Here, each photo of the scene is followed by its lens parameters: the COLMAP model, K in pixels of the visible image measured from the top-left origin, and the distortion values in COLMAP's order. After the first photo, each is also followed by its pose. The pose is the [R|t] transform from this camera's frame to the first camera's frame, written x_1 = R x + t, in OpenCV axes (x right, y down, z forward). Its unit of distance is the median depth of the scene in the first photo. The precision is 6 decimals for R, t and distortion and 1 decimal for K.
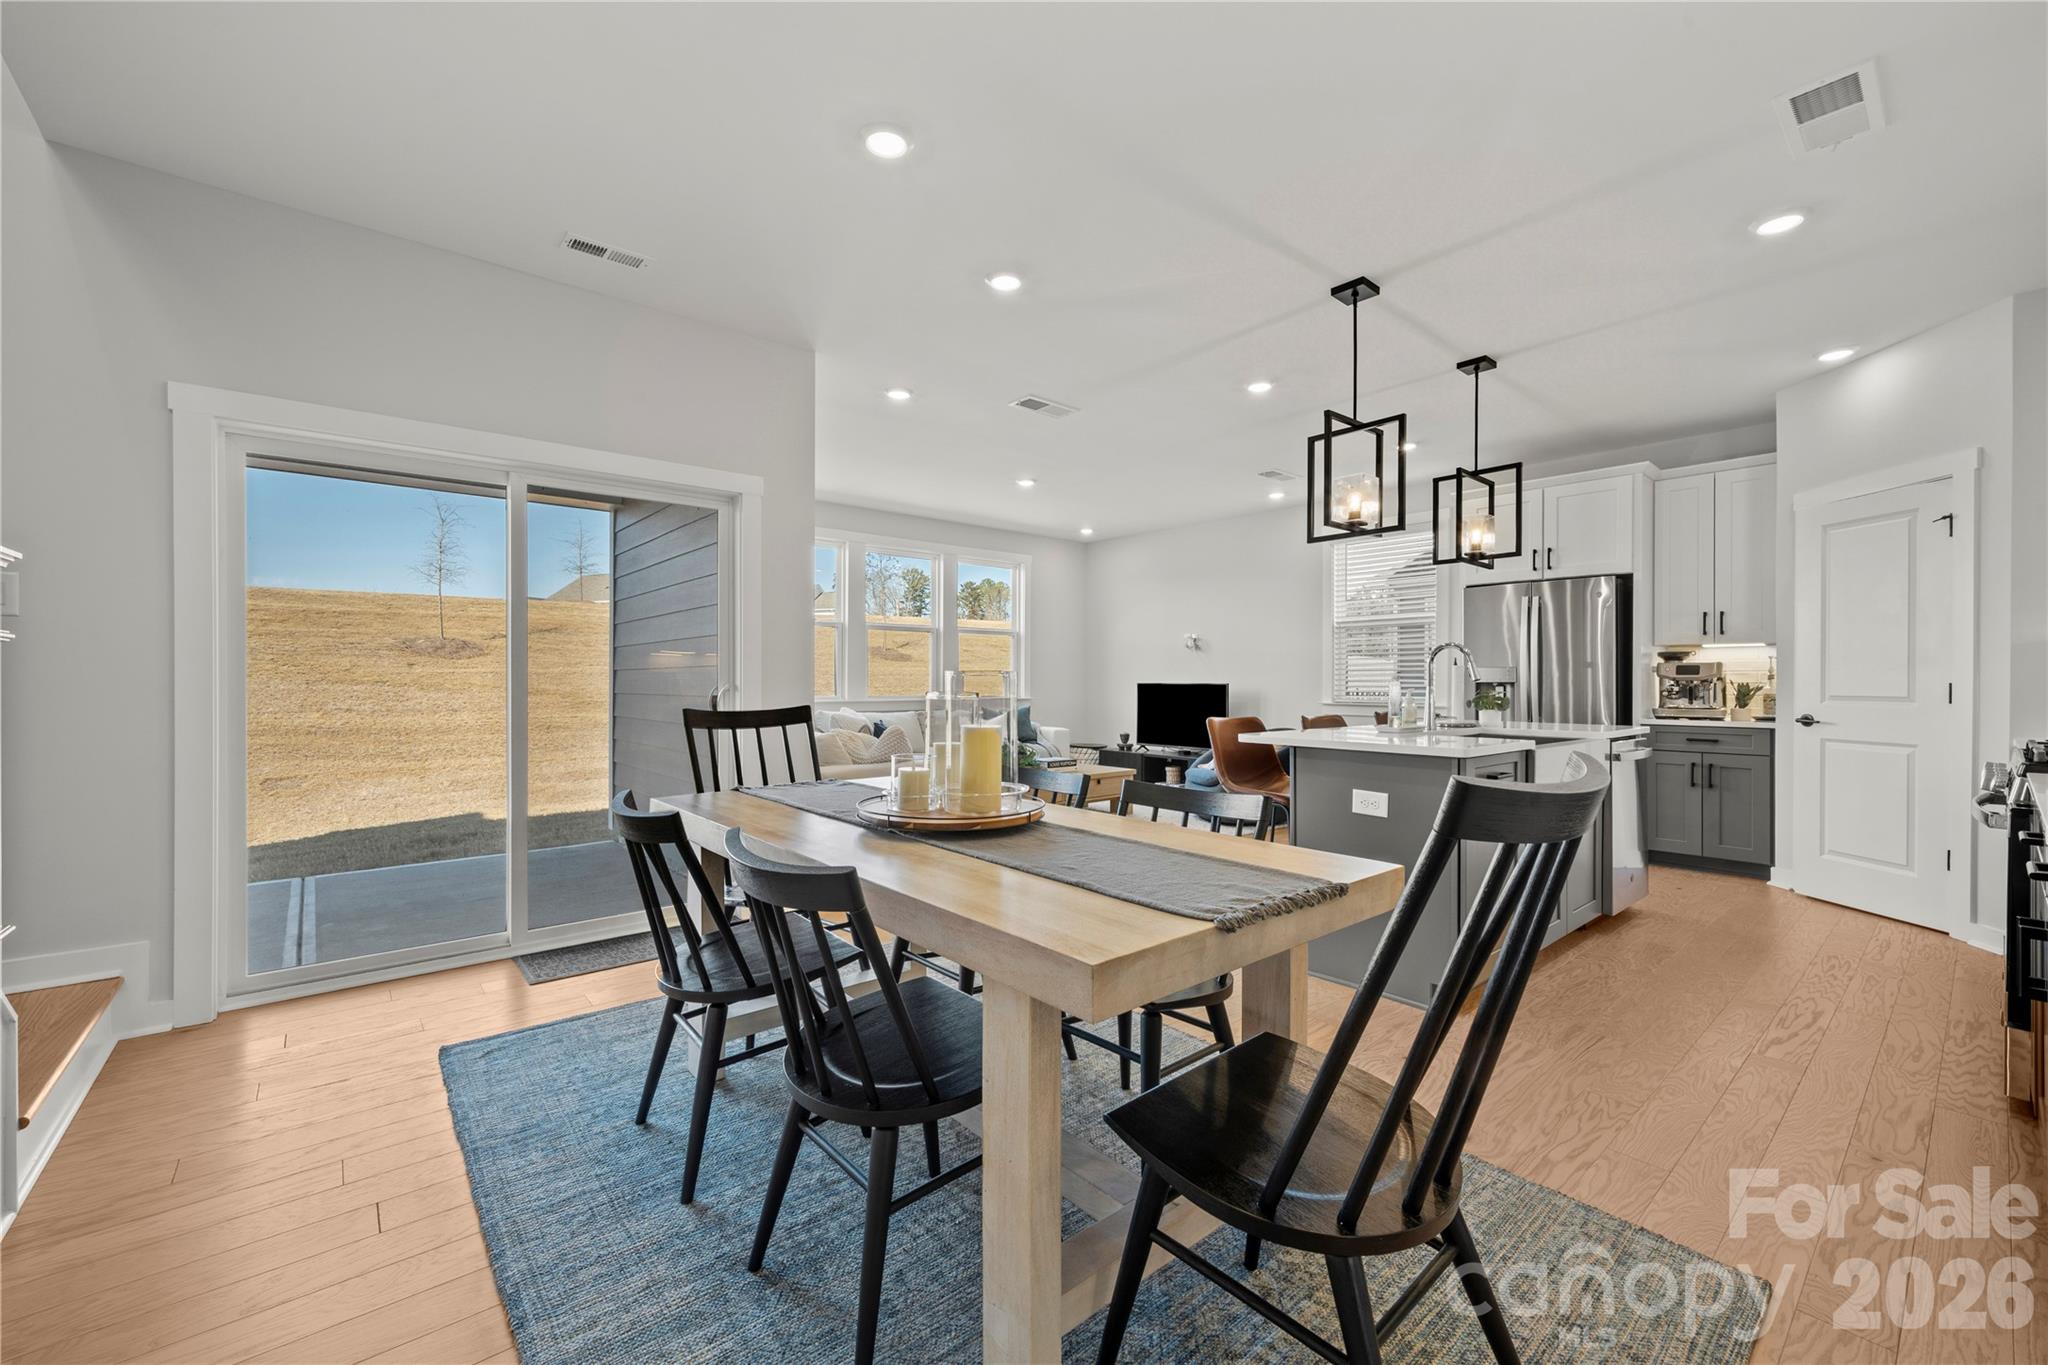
lens RADIAL K [[823.0, 0, 1029.5], [0, 823.0, 680.6], [0, 0, 1]] dist [-0.001396, 0.000056]
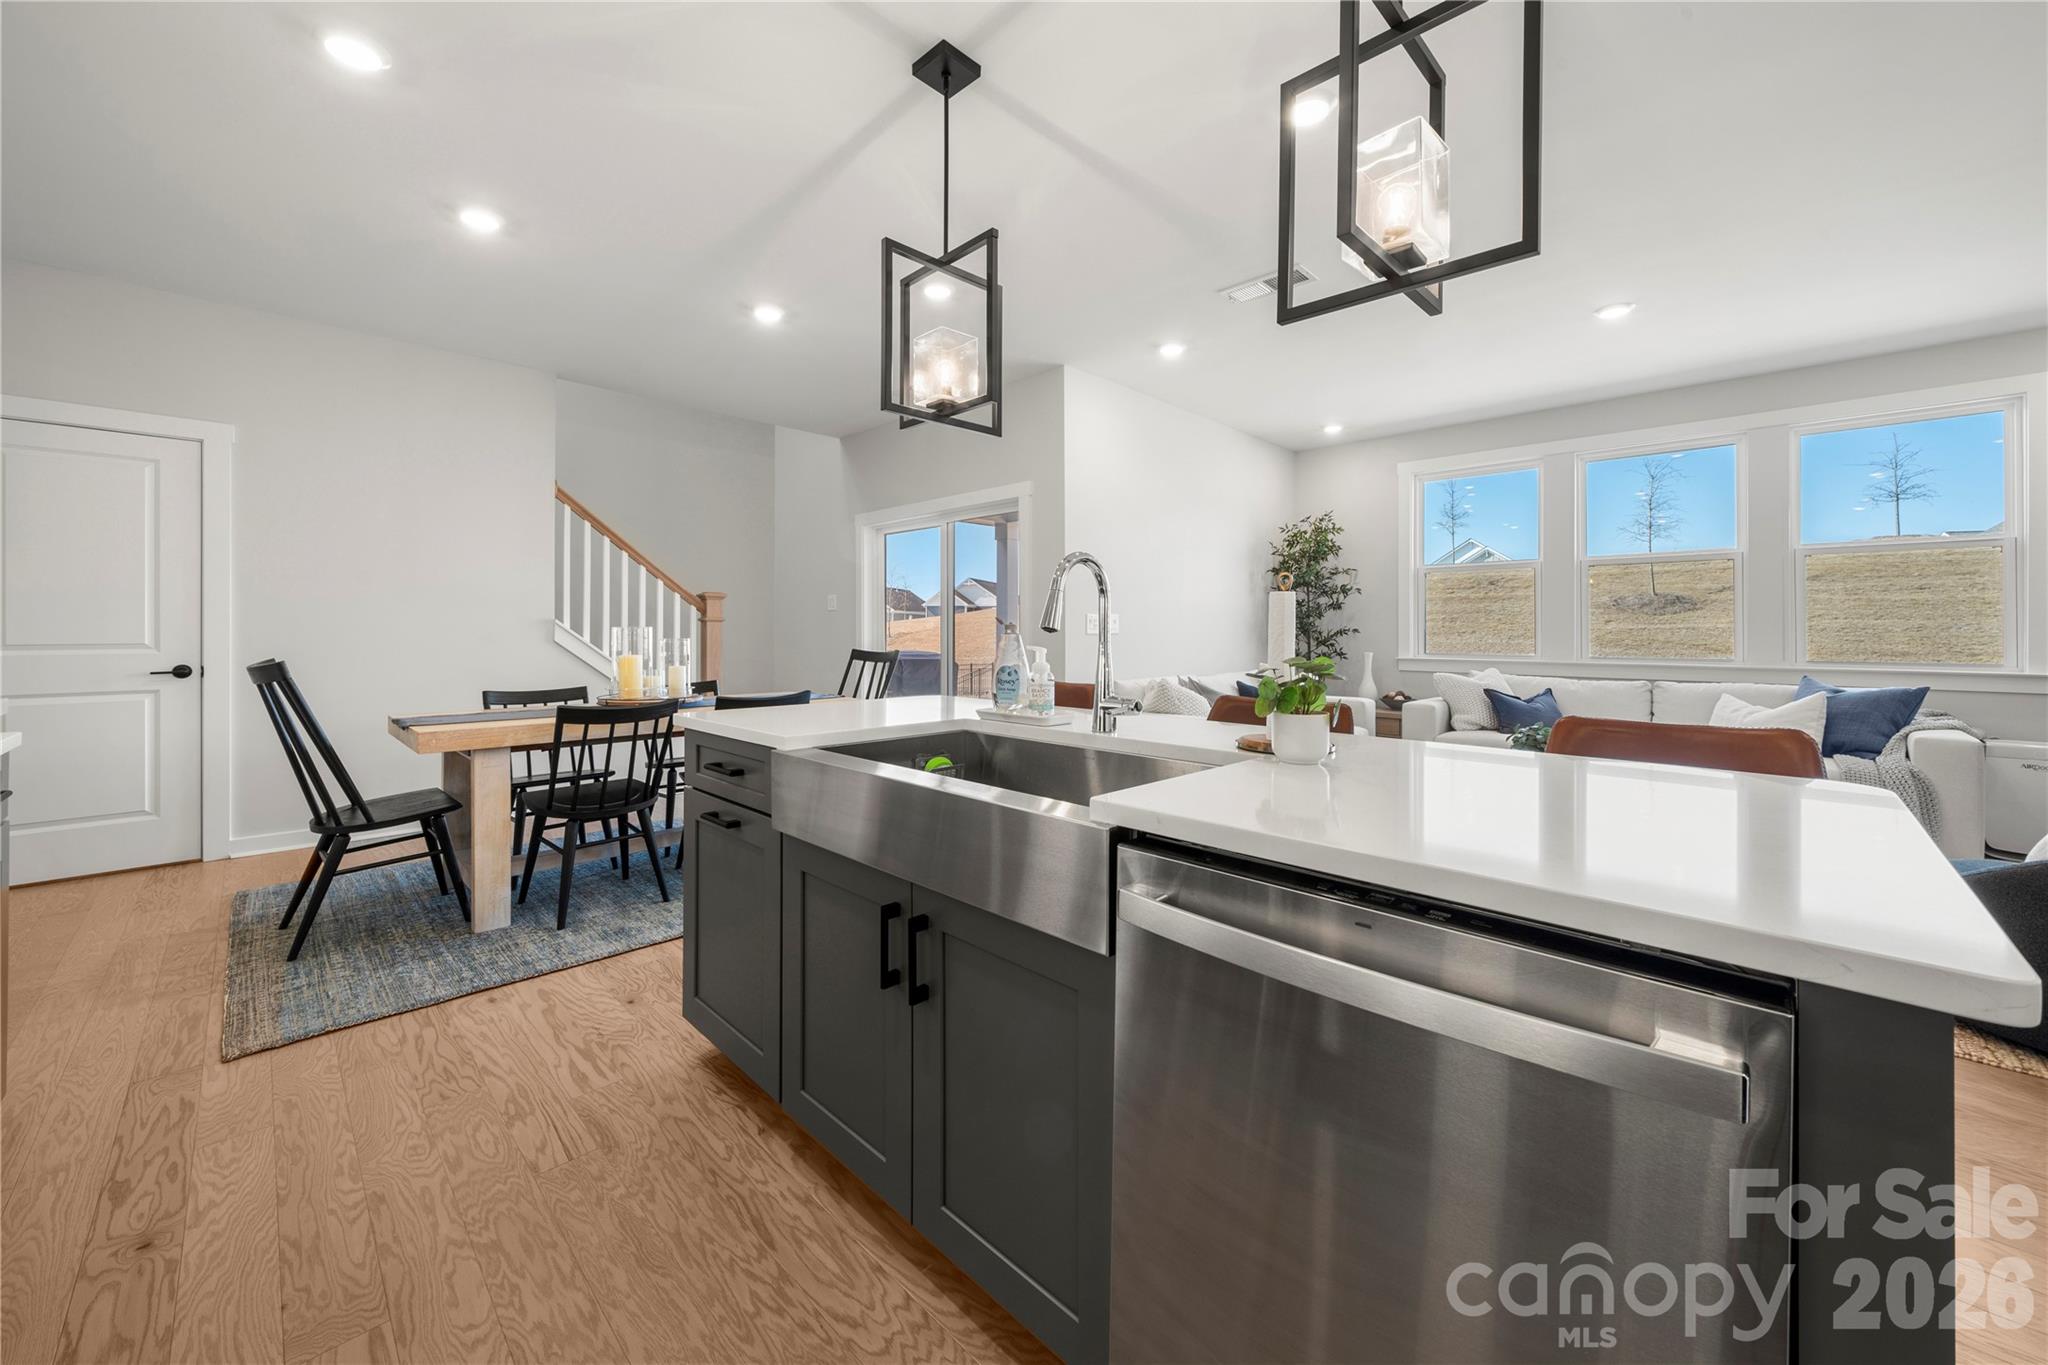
lens RADIAL K [[766.3, 0, 1015.1], [0, 766.3, 631.3], [0, 0, 1]] dist [-0.000445, 0.000145]
pose [[0.082019, -0.003578, -0.996624, 0.436203], [-0.004724, 0.999981, -0.003979, 0.001068], [0.996620, 0.005035, 0.082000, 0.421889]]
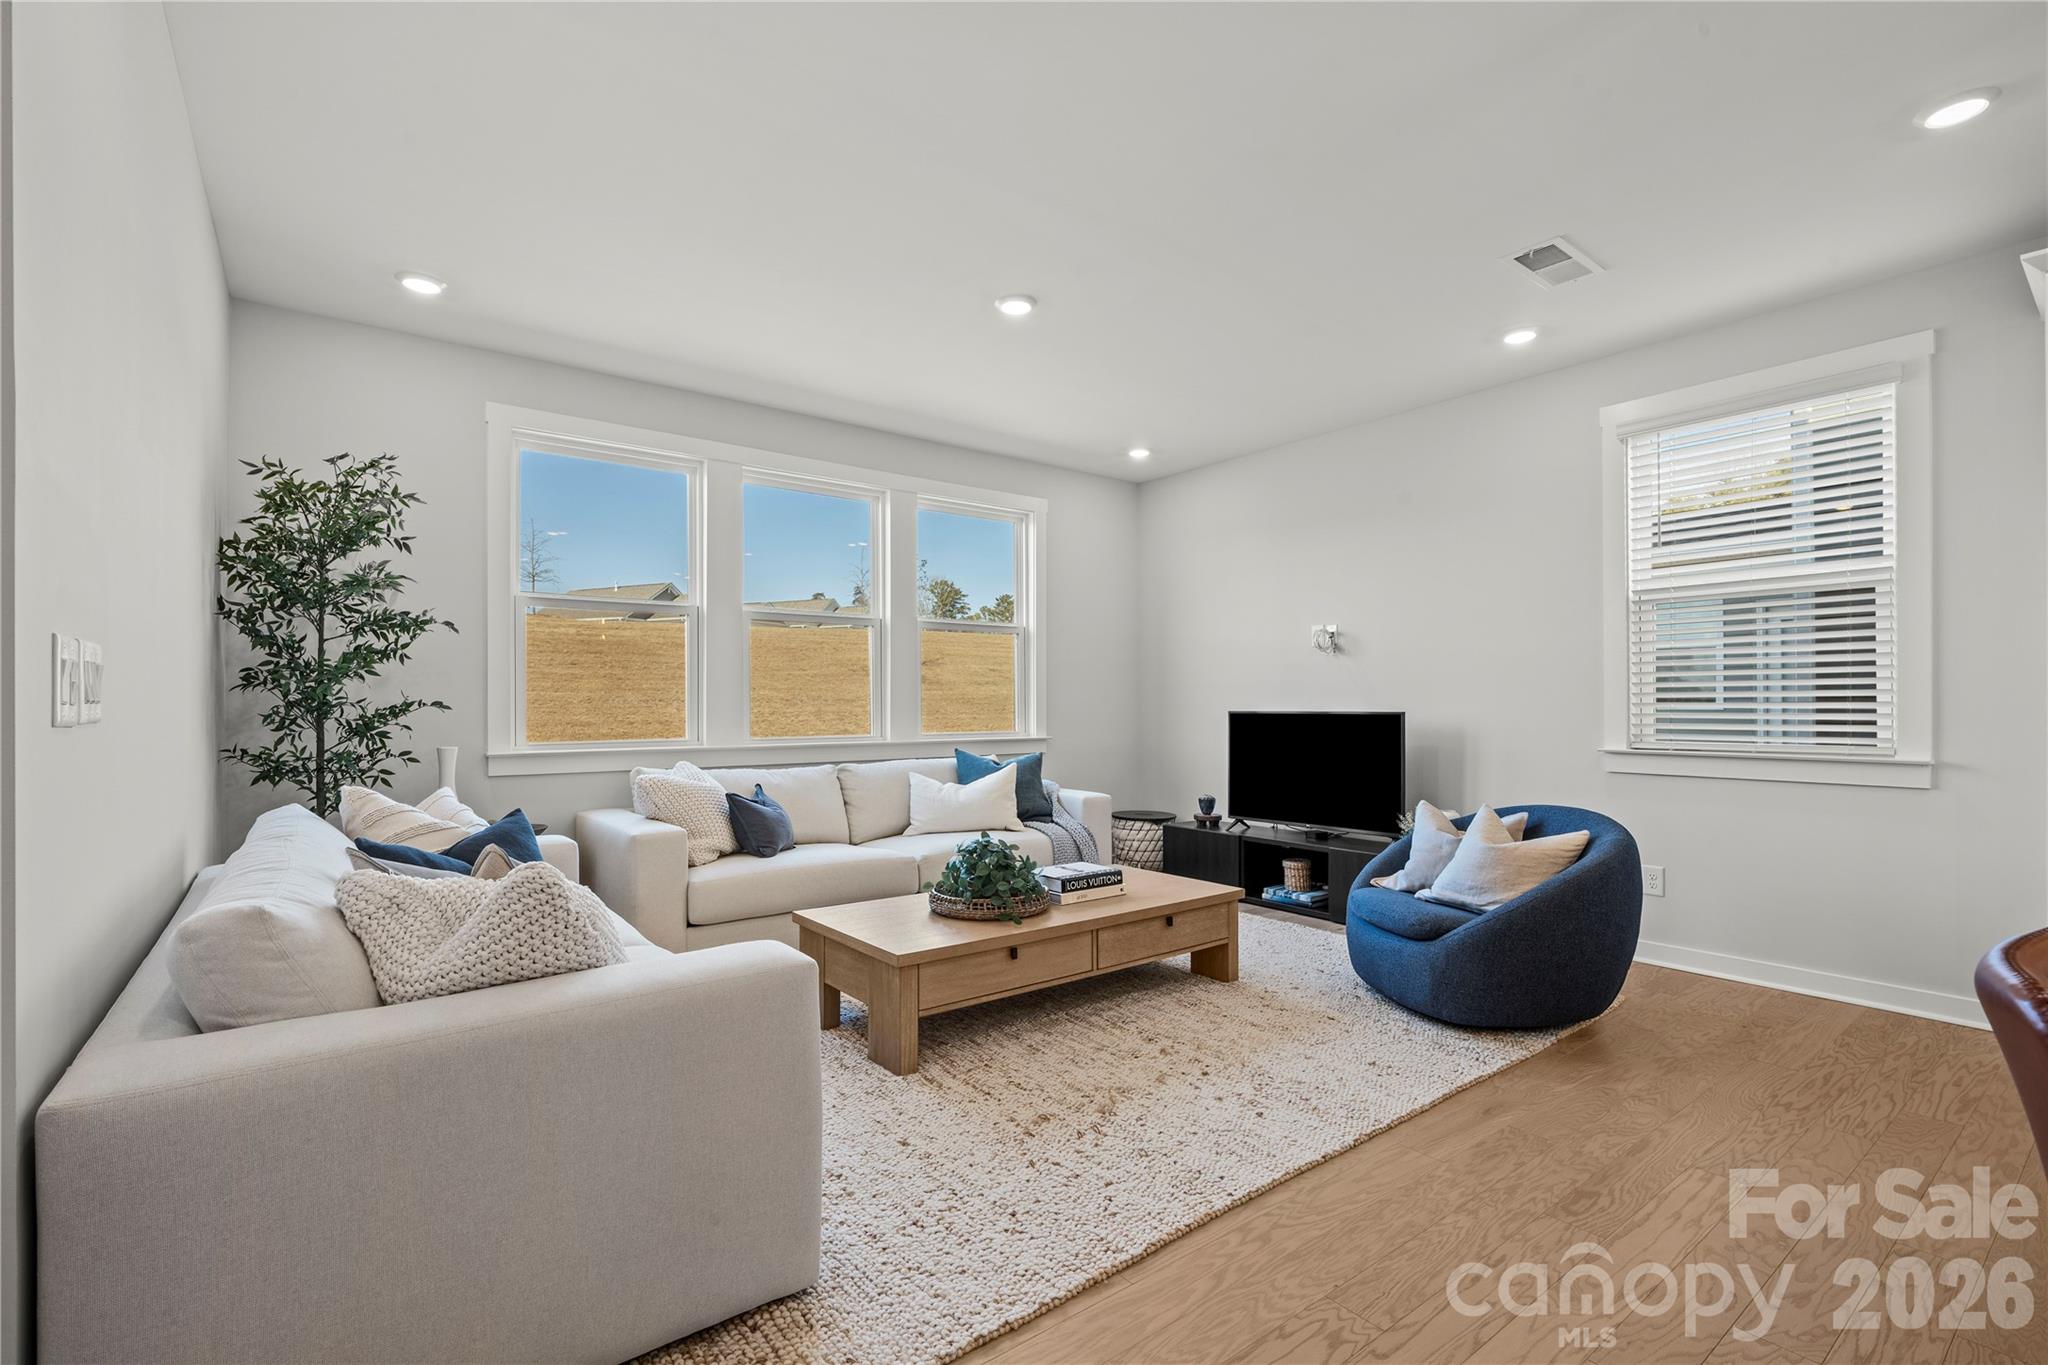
lens RADIAL K [[912.9, 0, 1025.0], [0, 912.9, 702.5], [0, 0, 1]] dist [-0.001102, -0.000225]
pose [[0.998544, -0.005512, -0.053652, 0.024203], [0.005364, 0.999981, -0.002906, -0.002392], [0.053667, 0.002614, 0.998555, 0.378790]]
